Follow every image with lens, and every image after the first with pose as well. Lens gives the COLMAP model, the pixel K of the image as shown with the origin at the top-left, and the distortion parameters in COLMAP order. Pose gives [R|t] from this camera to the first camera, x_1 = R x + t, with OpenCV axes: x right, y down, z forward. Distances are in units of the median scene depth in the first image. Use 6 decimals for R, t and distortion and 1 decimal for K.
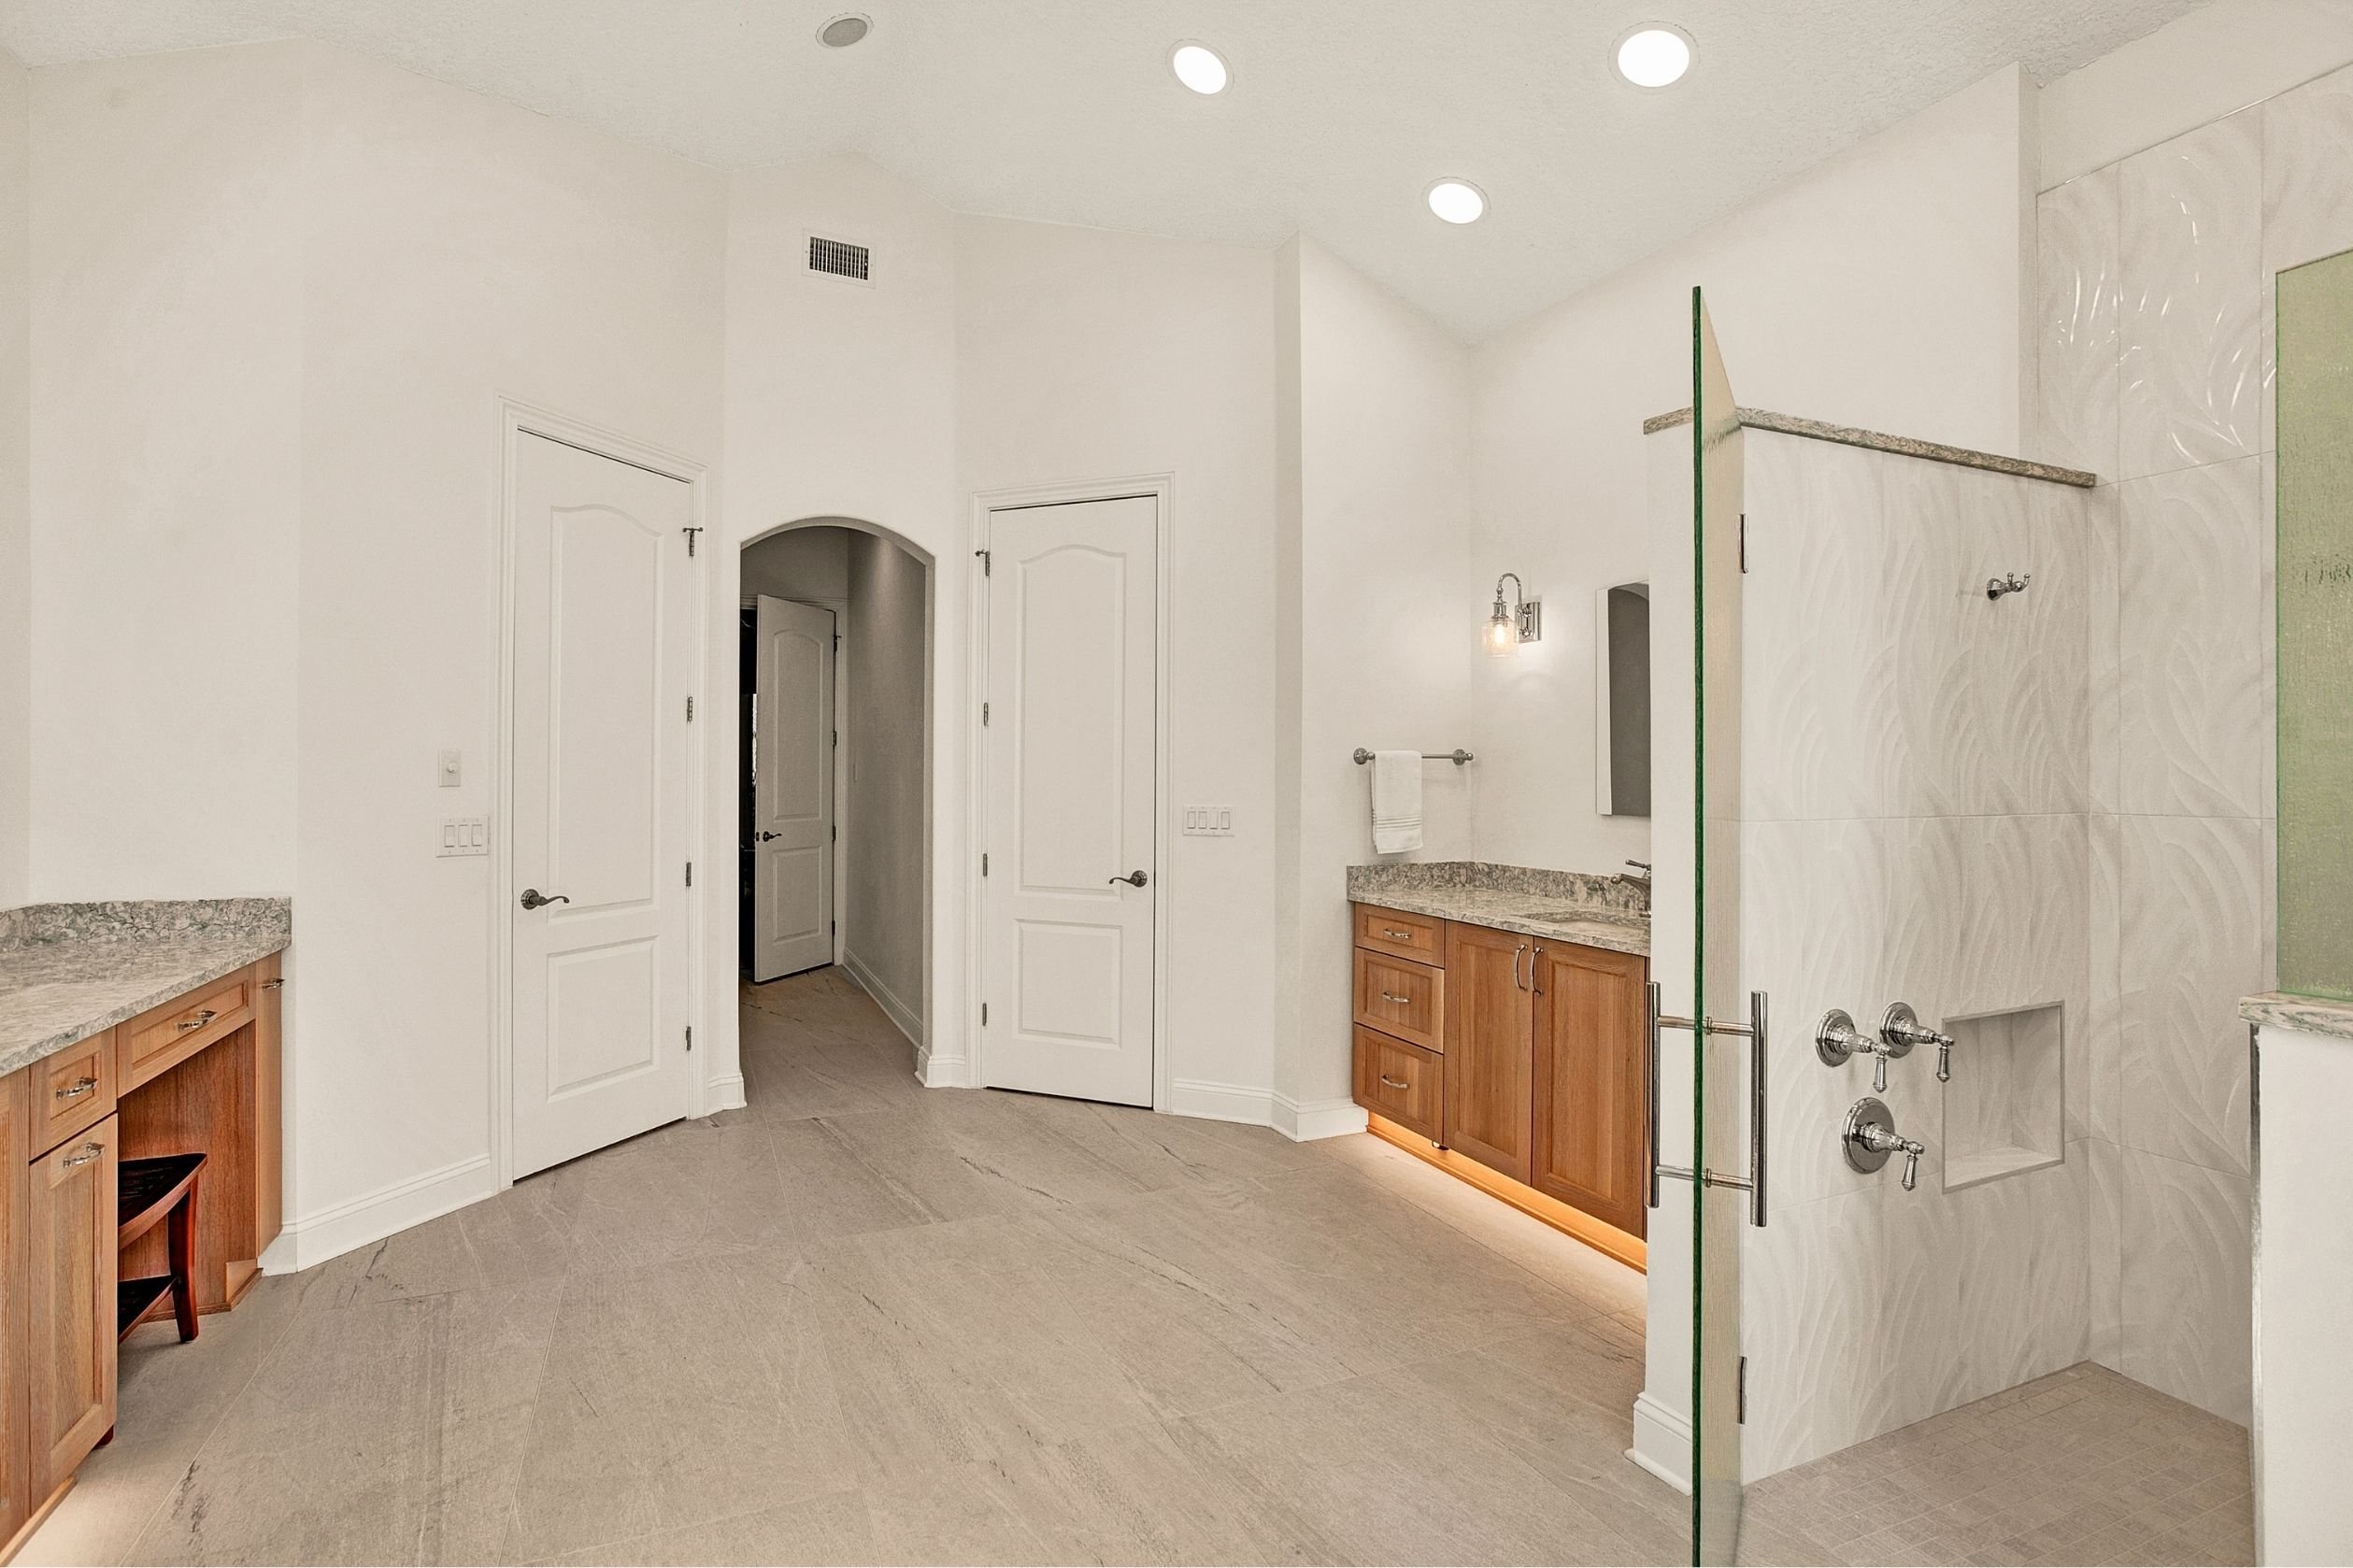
lens RADIAL K [[1154.7, 0, 1154.6], [0, 1154.7, 785.6], [0, 0, 1]] dist [-0.024101, 0.001571]
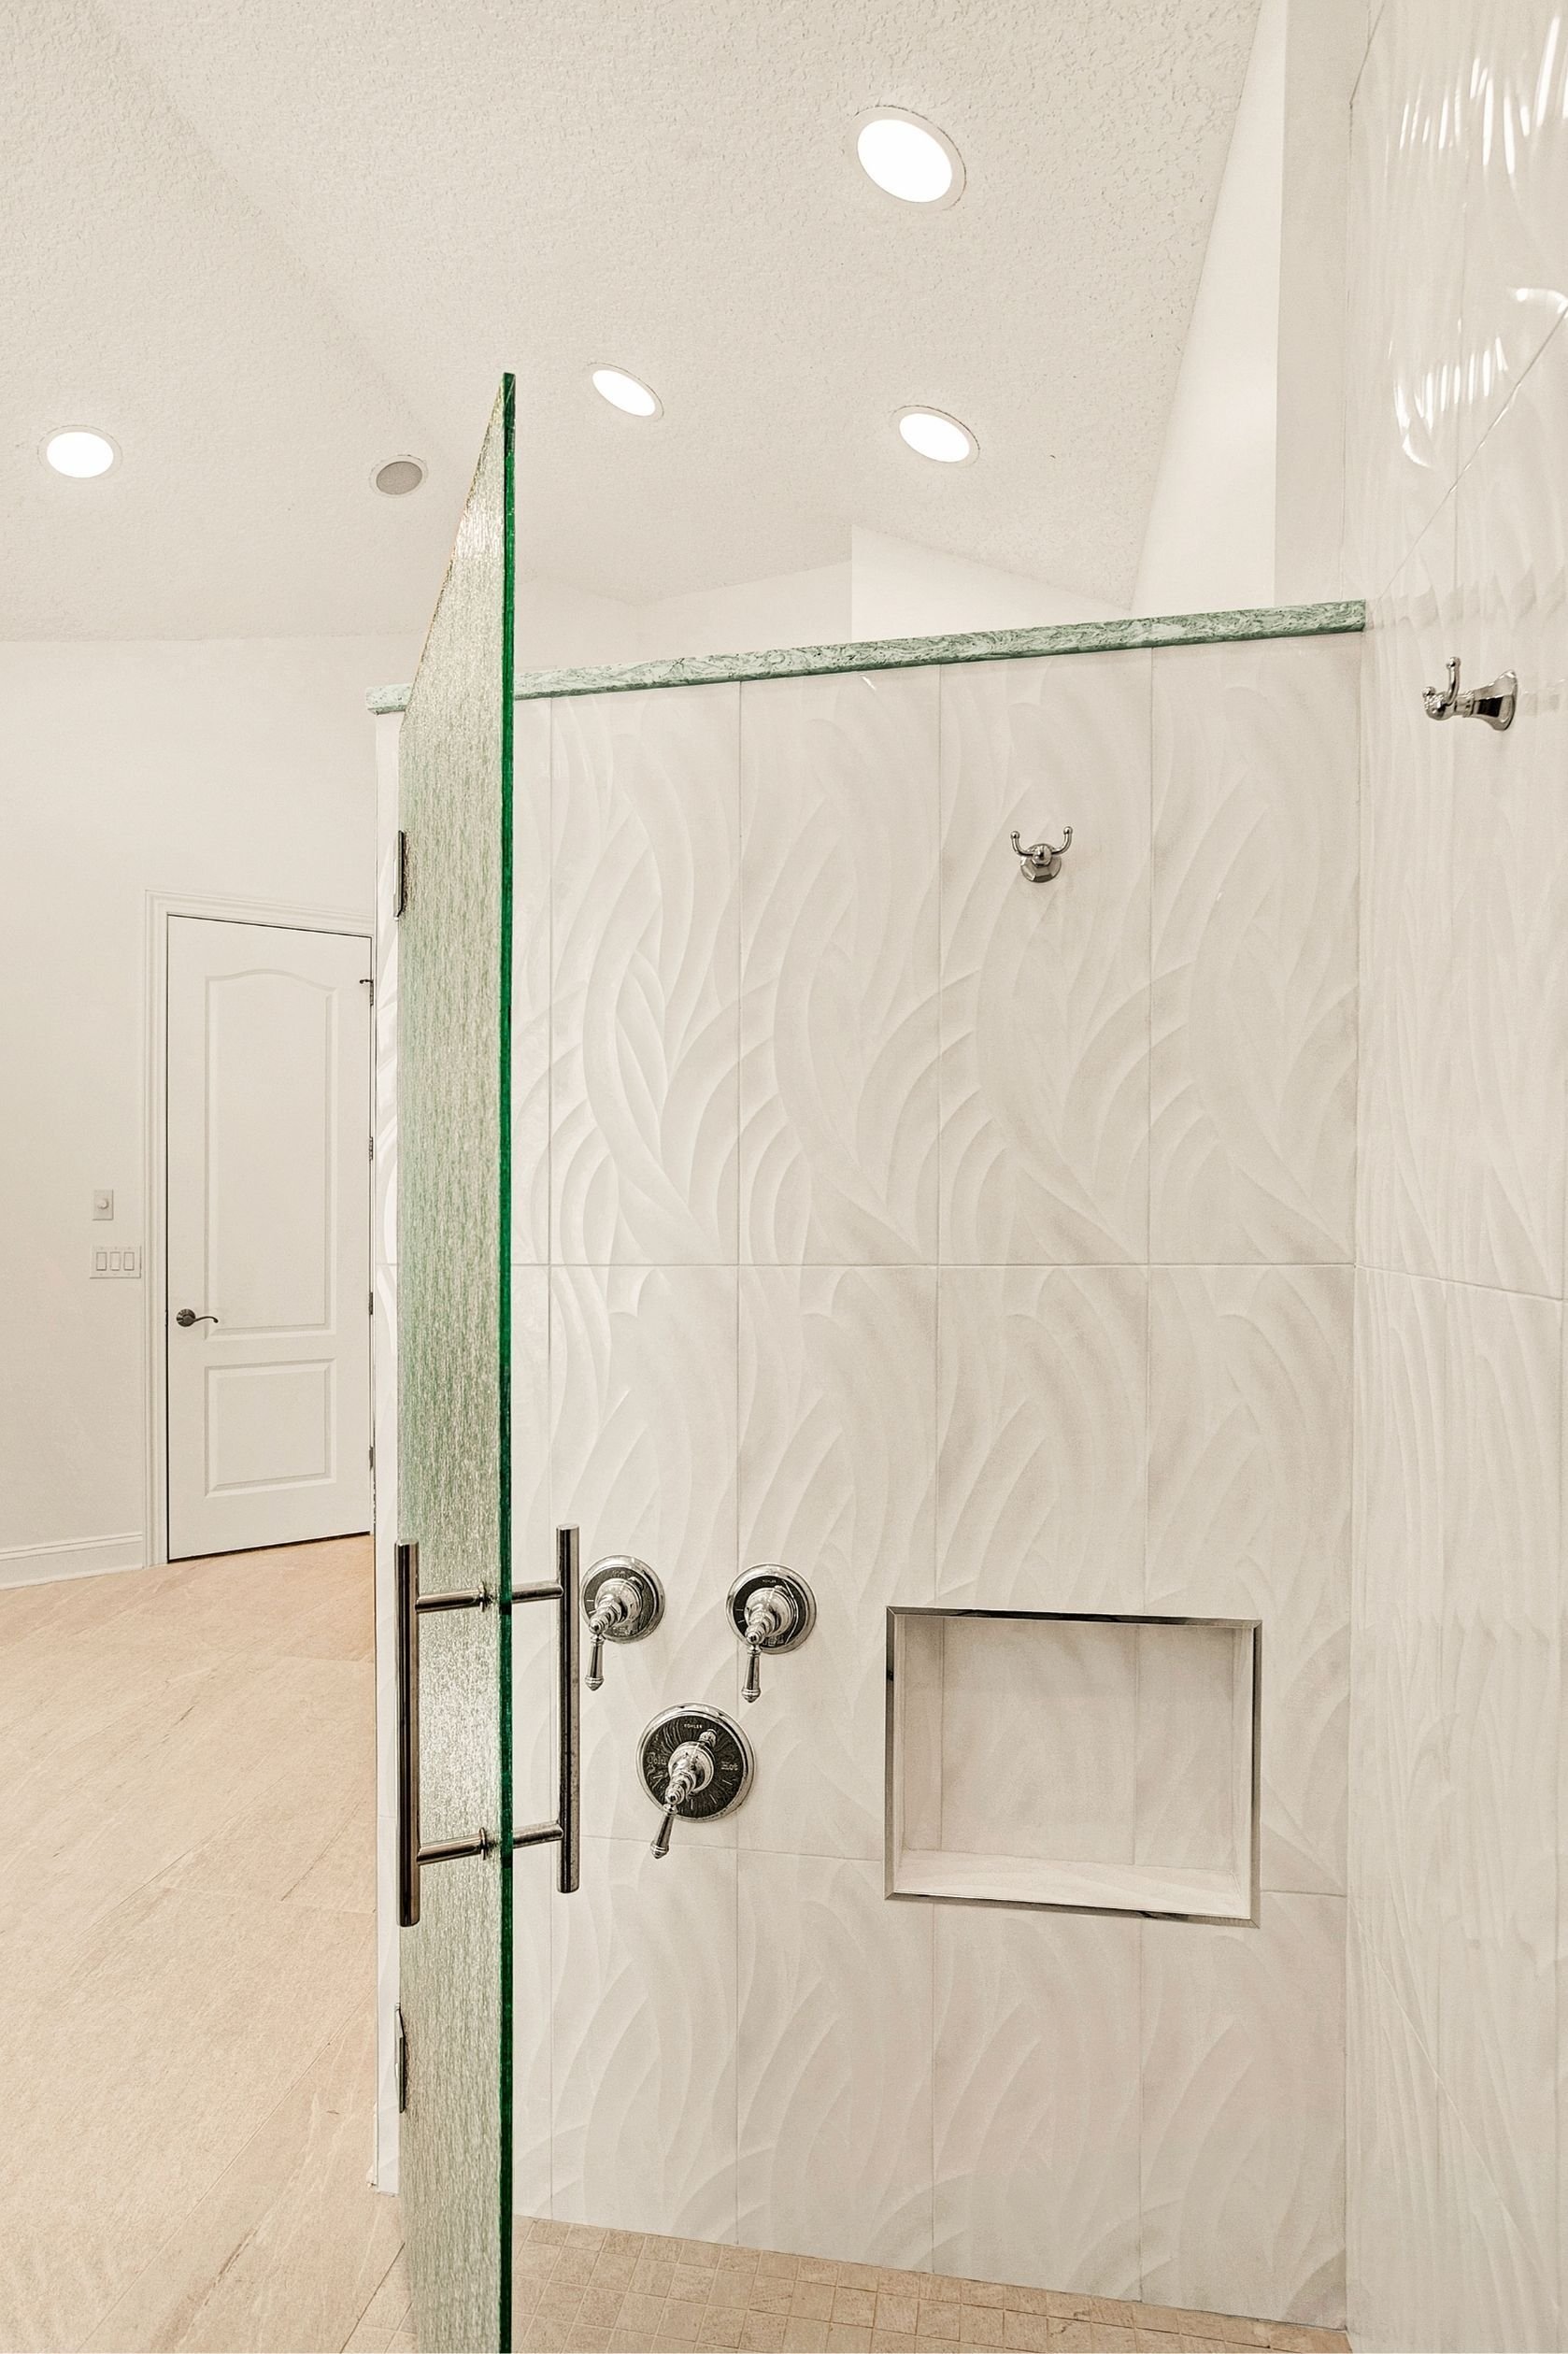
lens RADIAL K [[1286.8, 0, 784.4], [0, 1286.8, 1205.4], [0, 0, 1]] dist [-0.045925, 0.000157]
pose [[0.824208, -0.008850, -0.566218, 0.968212], [0.002046, 0.999918, -0.012650, 0.004559], [0.566283, 0.009267, 0.824159, 0.400830]]
